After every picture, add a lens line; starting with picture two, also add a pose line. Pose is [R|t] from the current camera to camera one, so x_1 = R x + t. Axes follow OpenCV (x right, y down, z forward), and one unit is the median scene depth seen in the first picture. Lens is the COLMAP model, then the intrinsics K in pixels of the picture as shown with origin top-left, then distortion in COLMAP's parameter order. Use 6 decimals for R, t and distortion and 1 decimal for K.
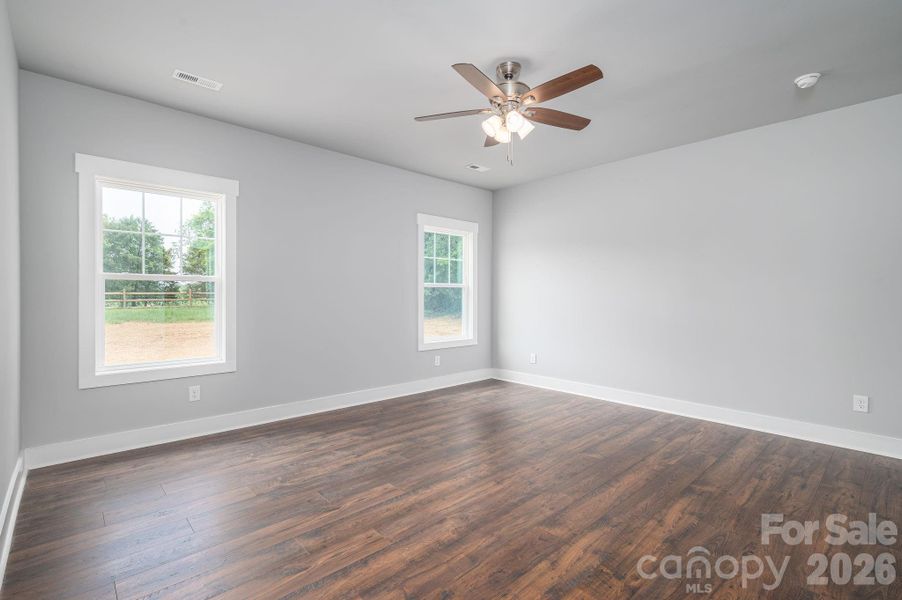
lens RADIAL K [[416.7, 0, 451.3], [0, 416.7, 295.2], [0, 0, 1]] dist [0.000417, 0.000057]
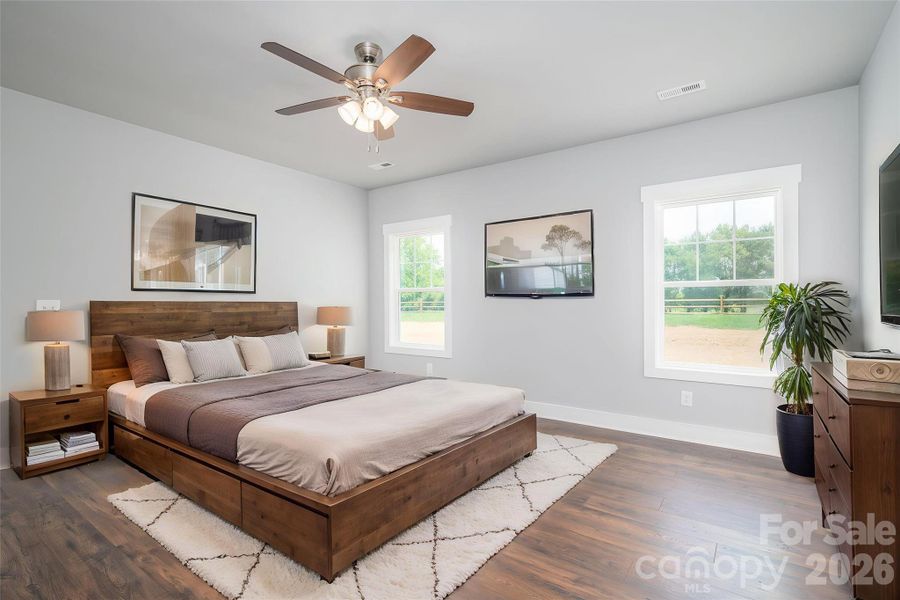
lens RADIAL K [[415.8, 0, 450.5], [0, 415.8, 300.6], [0, 0, 1]] dist [0.000417, 0.000057]
pose [[0.213724, -0.004257, -0.976885, 0.182851], [0.002539, 0.999990, -0.003803, 0.001225], [0.976891, -0.001668, 0.213733, 0.169125]]
